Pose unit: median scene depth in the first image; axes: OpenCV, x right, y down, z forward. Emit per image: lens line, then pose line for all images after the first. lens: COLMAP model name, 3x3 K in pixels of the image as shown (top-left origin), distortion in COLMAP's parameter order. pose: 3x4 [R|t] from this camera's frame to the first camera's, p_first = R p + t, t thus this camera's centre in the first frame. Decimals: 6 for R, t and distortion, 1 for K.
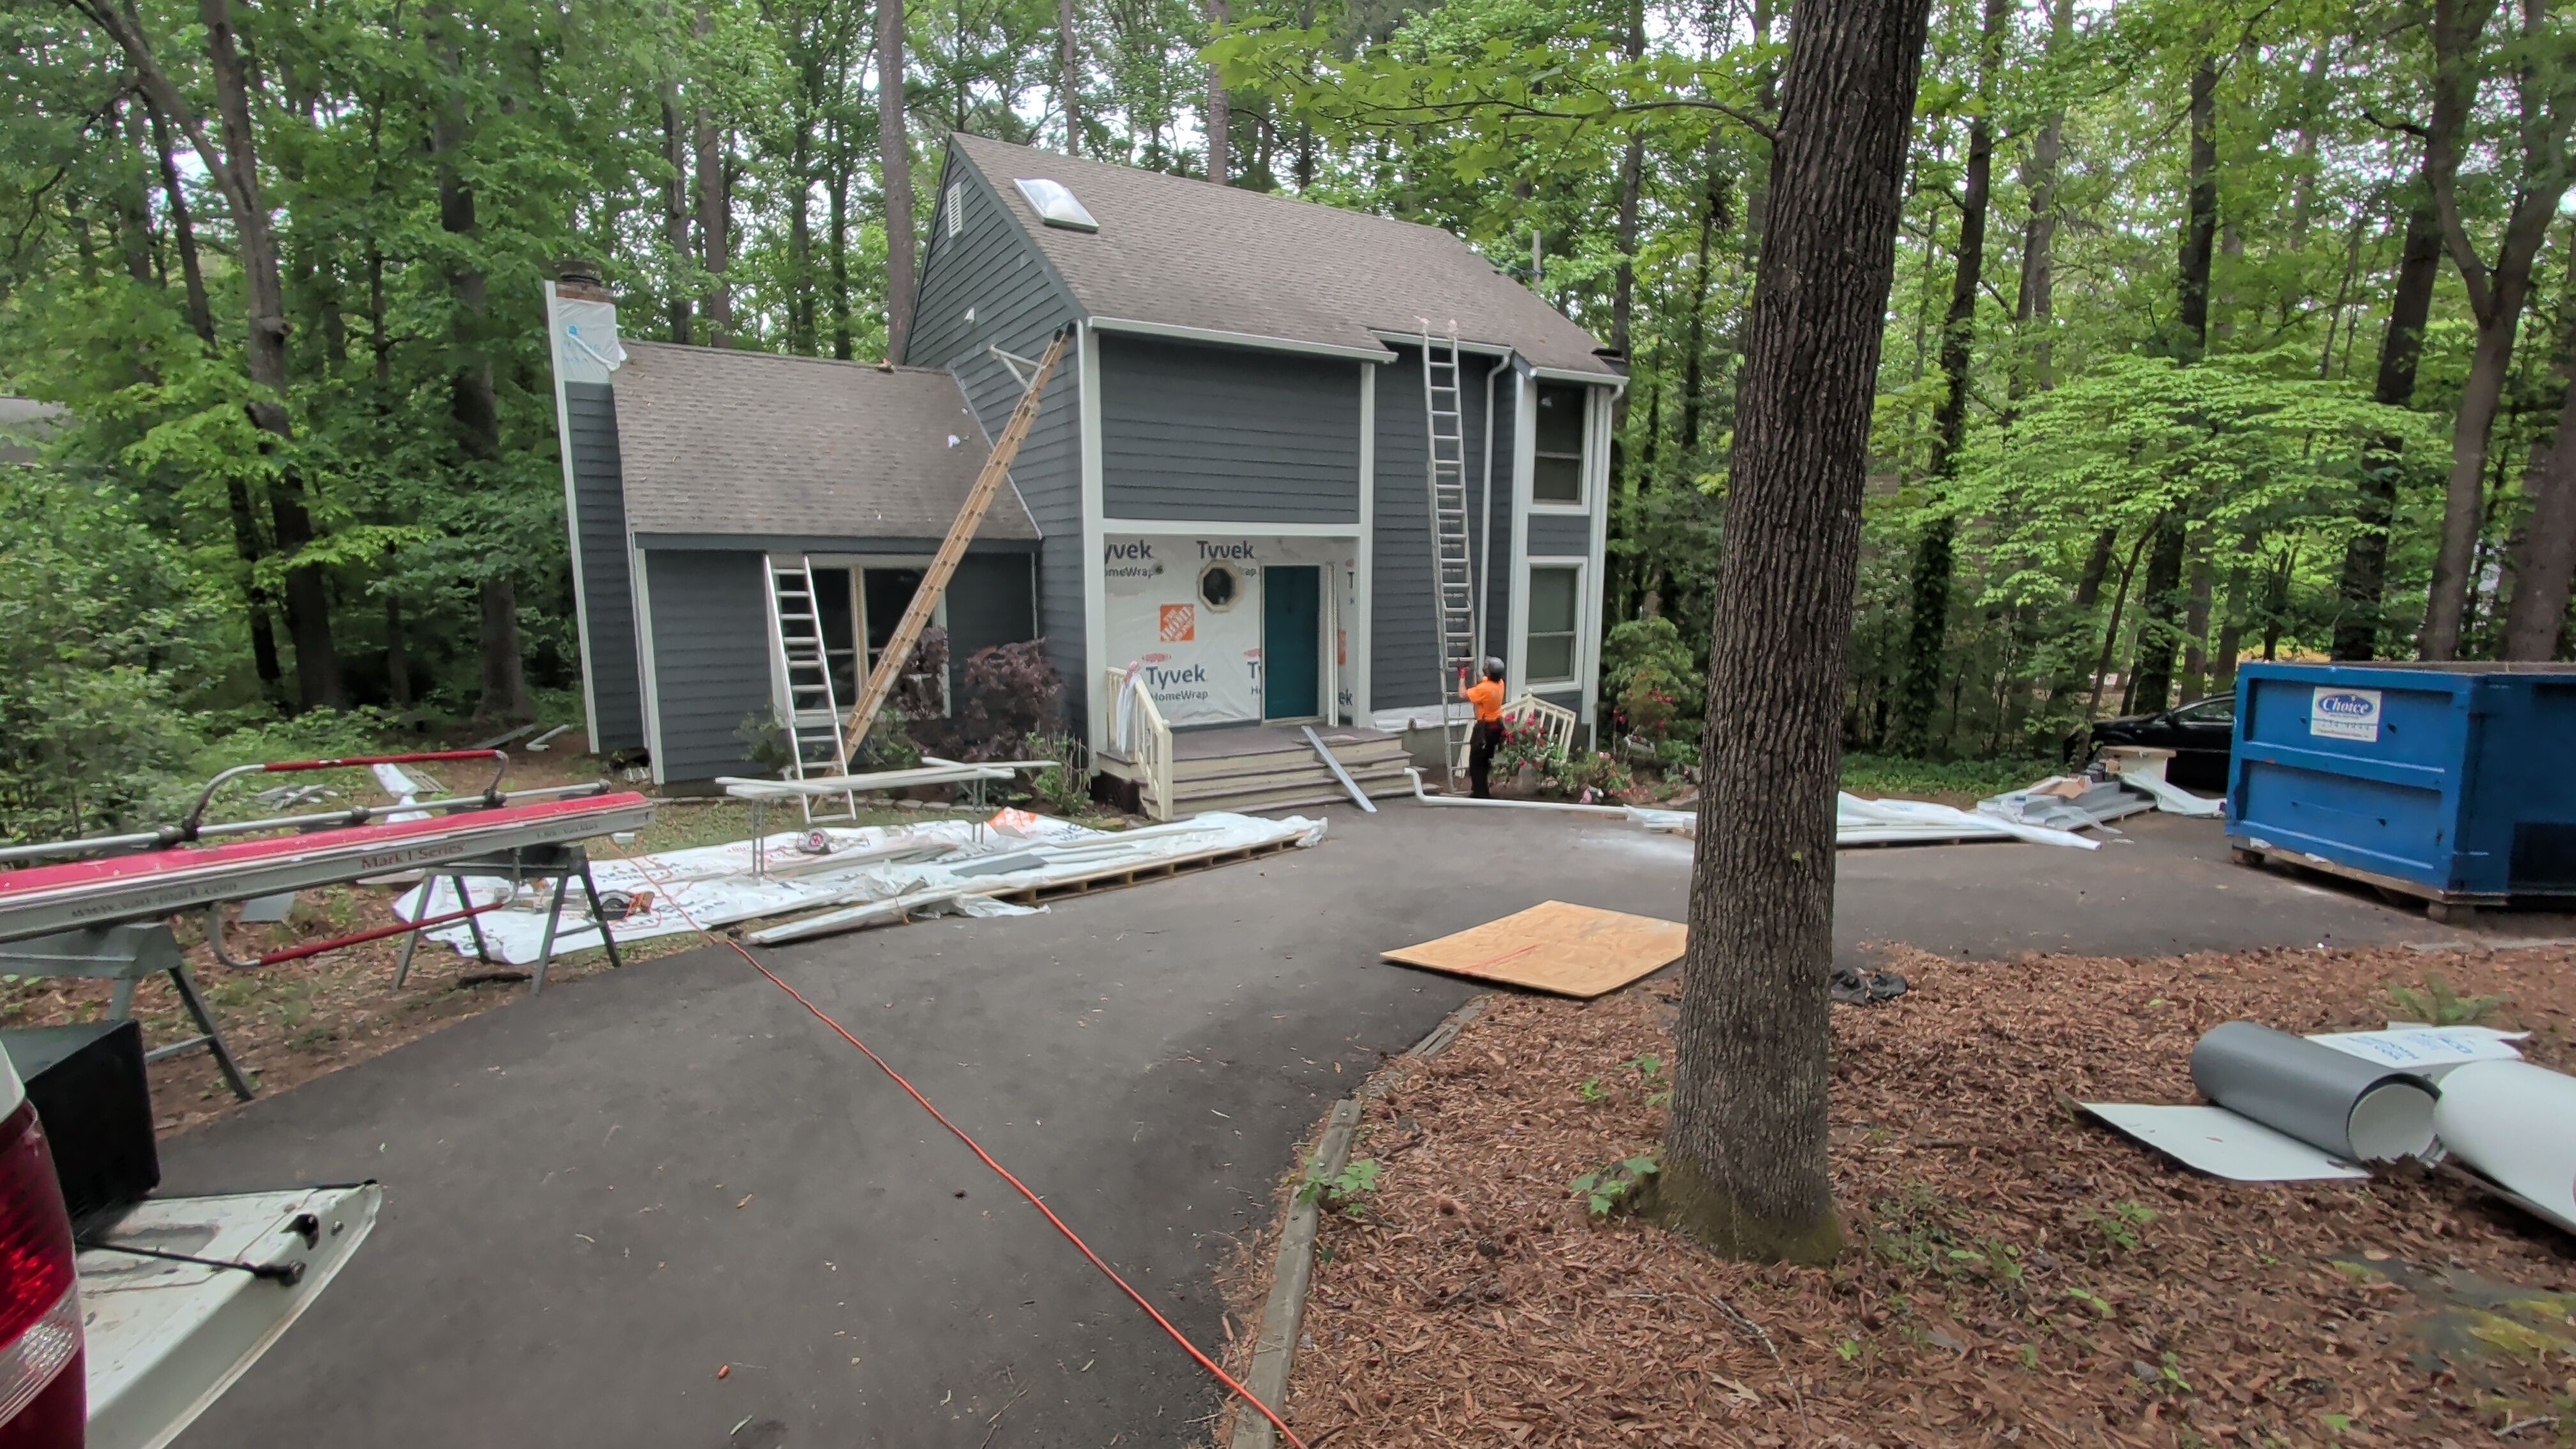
lens RADIAL K [[1100.3, 0, 1288.0], [0, 1100.3, 724.5], [0, 0, 1]] dist [-0.000287, -0.000005]
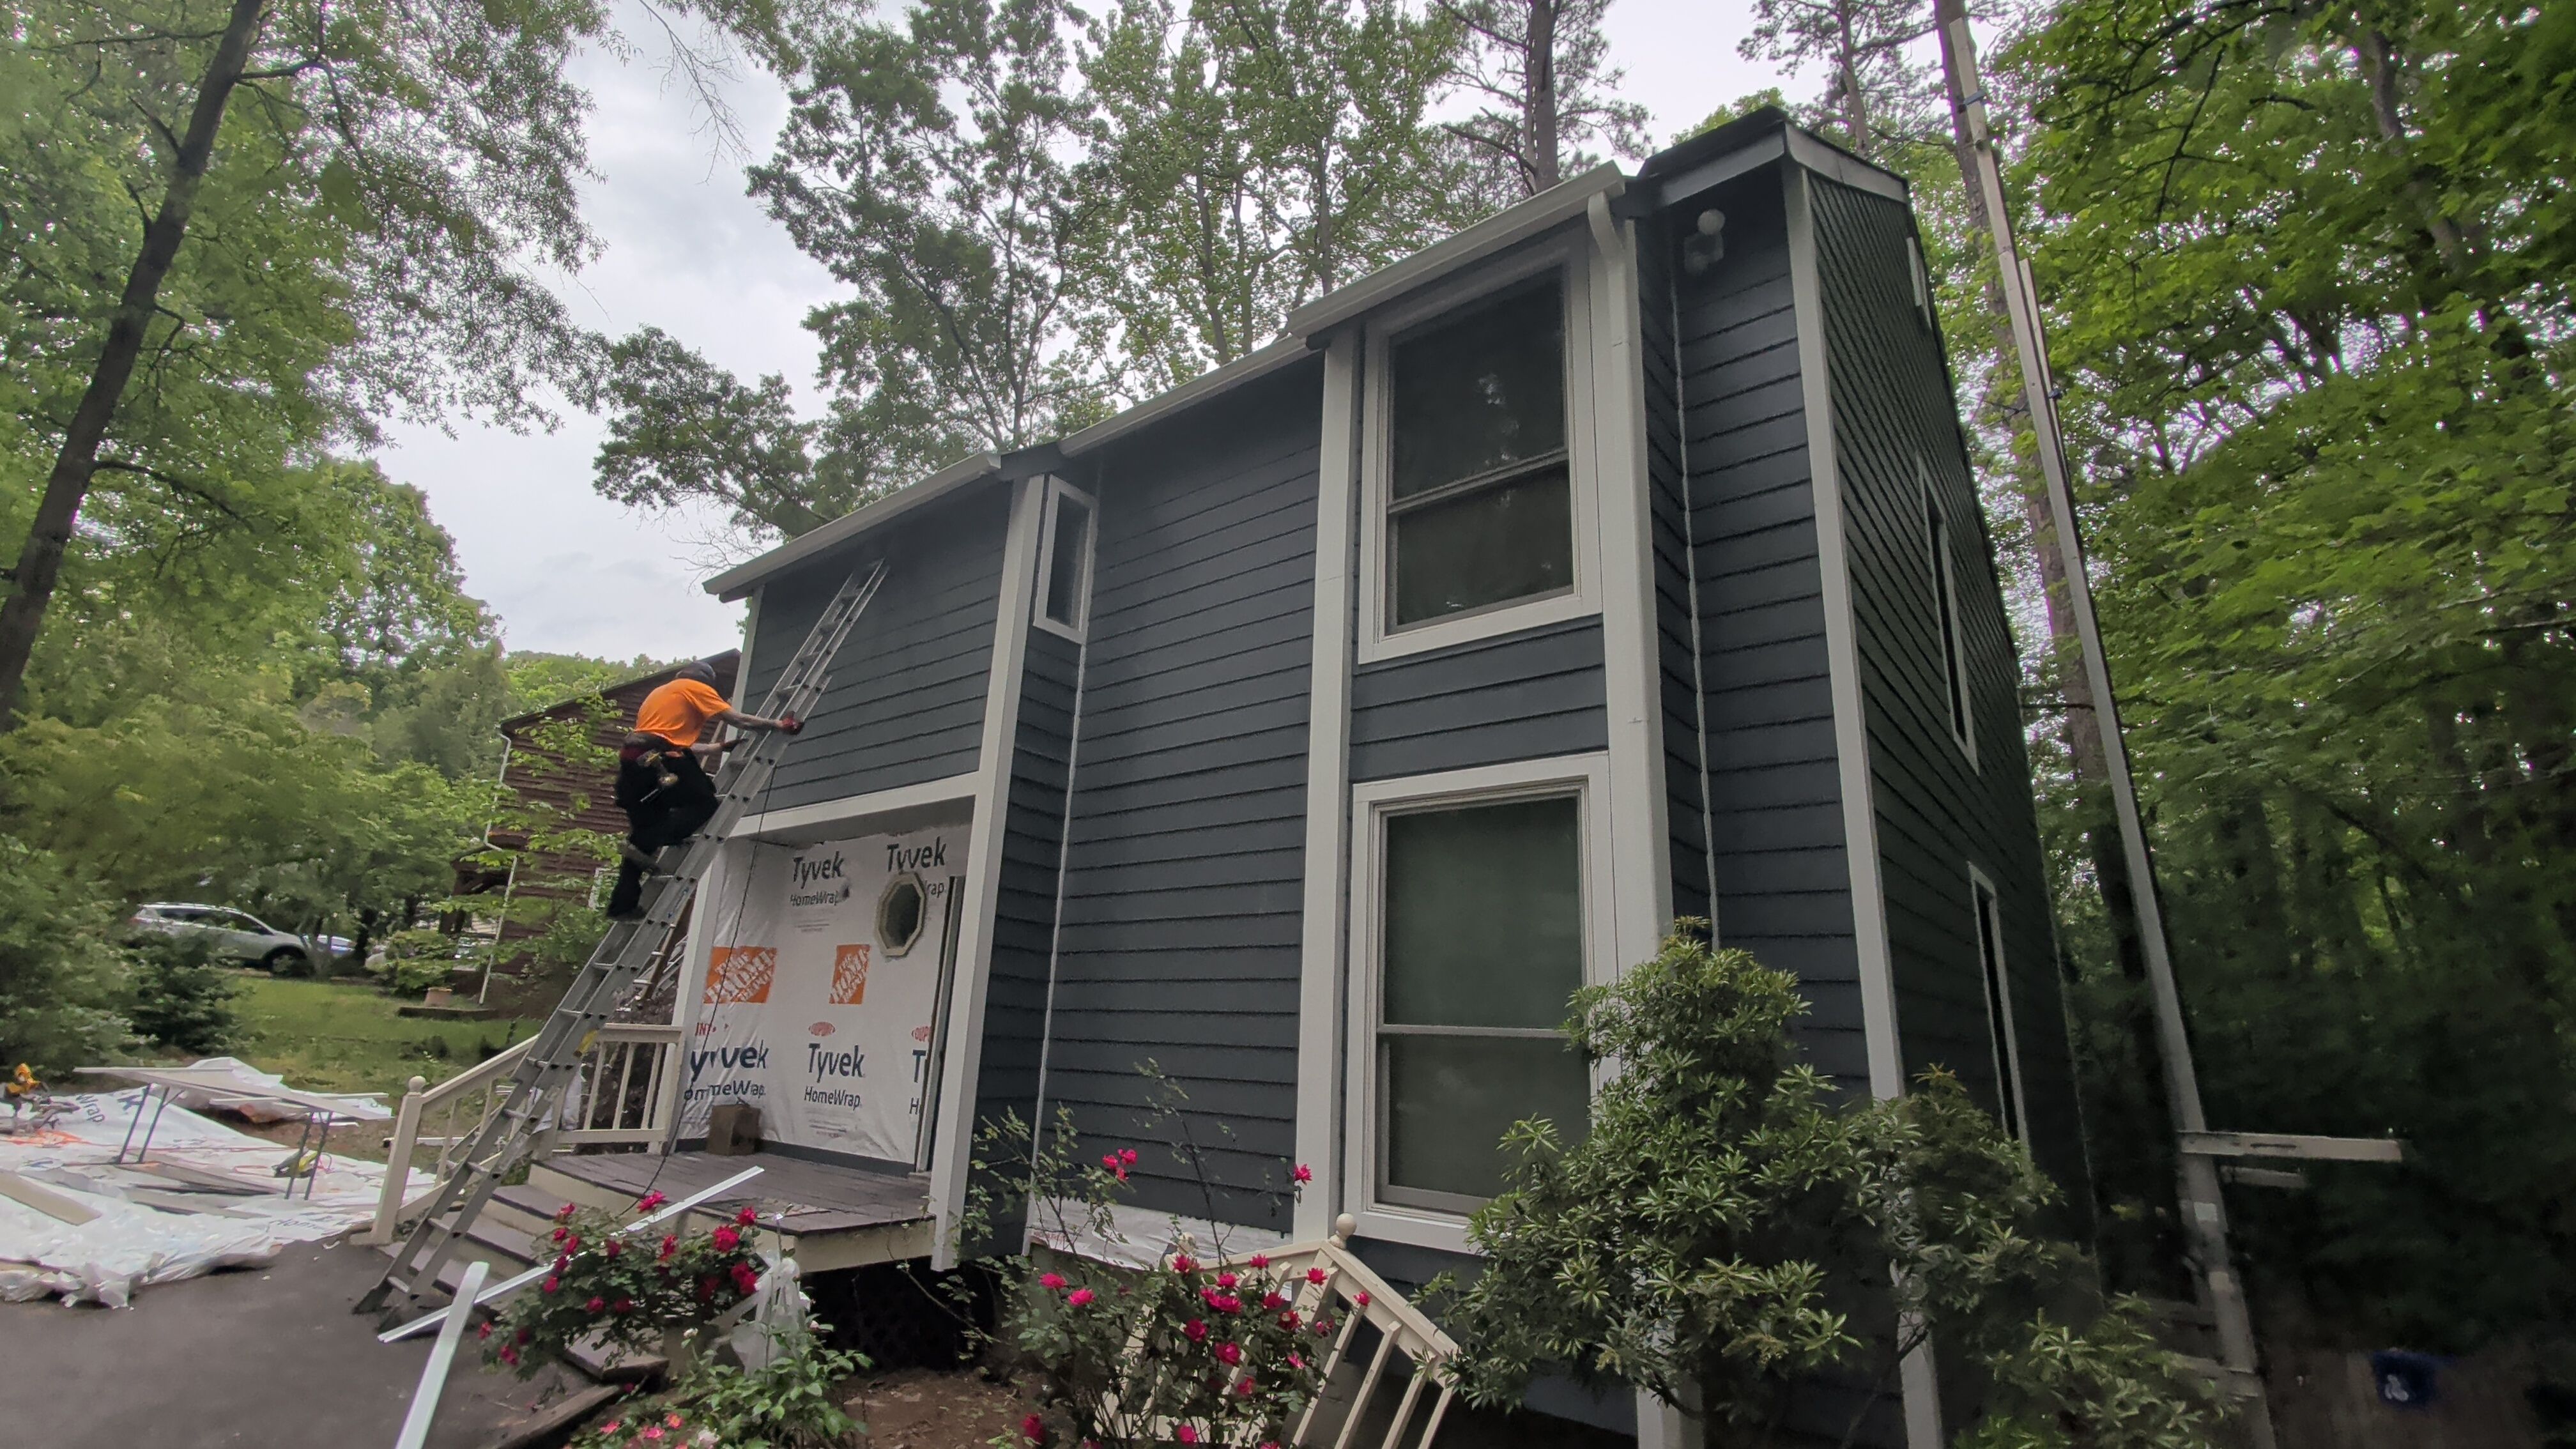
lens RADIAL K [[1100.3, 0, 1288.0], [0, 1100.3, 724.5], [0, 0, 1]] dist [-0.000287, -0.000005]
pose [[0.367820, -0.247806, -0.896271, 0.586535], [-0.174197, 0.928414, -0.328181, -0.060943], [0.913435, 0.276839, 0.298322, 0.984347]]
